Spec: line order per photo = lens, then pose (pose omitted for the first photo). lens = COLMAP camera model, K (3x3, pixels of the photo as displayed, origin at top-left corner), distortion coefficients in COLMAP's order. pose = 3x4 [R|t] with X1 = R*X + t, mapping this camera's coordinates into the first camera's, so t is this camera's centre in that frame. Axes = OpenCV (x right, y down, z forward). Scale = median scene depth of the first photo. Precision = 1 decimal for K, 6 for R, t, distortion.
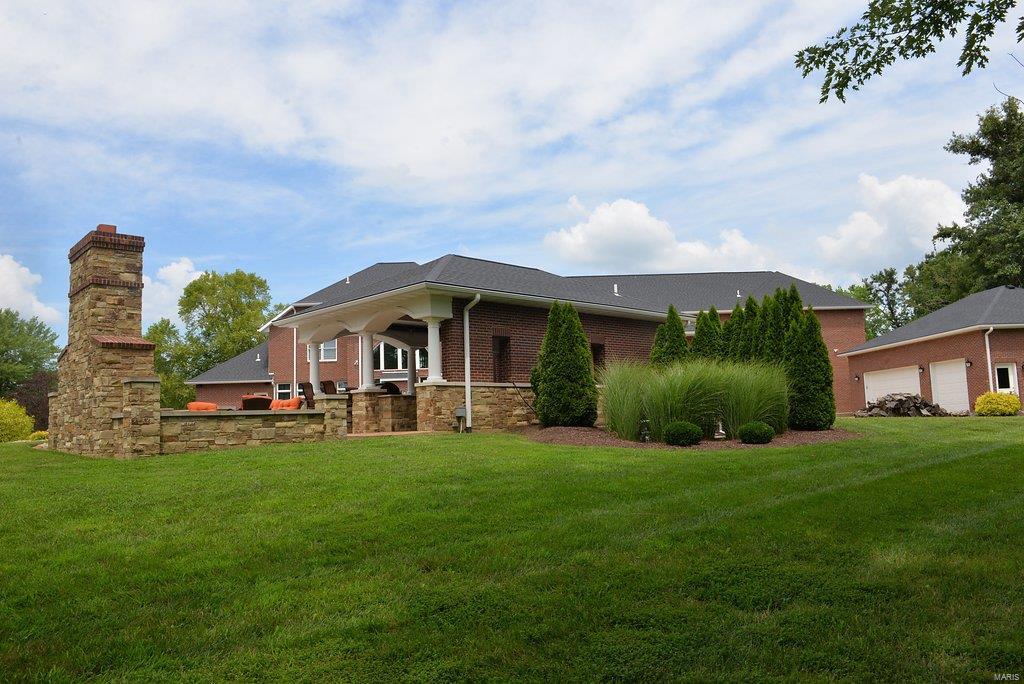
lens RADIAL K [[799.6, 0, 511.9], [0, 799.6, 352.3], [0, 0, 1]] dist [-0.037344, -0.006077]
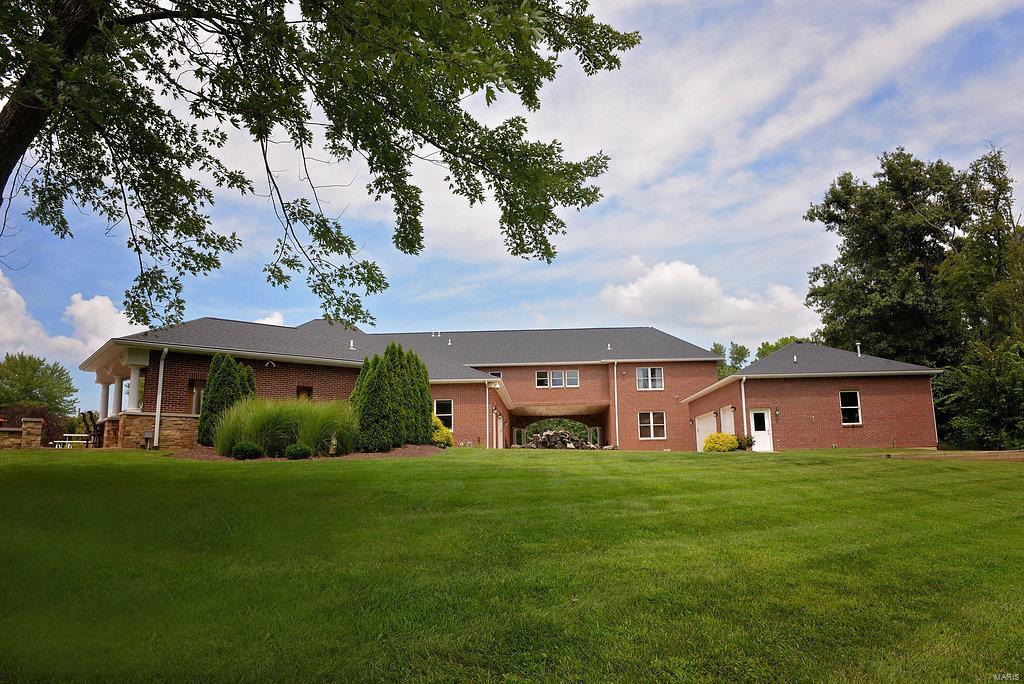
lens RADIAL K [[760.9, 0, 507.4], [0, 760.9, 360.8], [0, 0, 1]] dist [-0.056511, 0.000352]
pose [[0.996535, 0.006601, -0.082906, 0.608060], [-0.010955, 0.998578, -0.052168, 0.008828], [0.082444, 0.052895, 0.995191, -0.210842]]
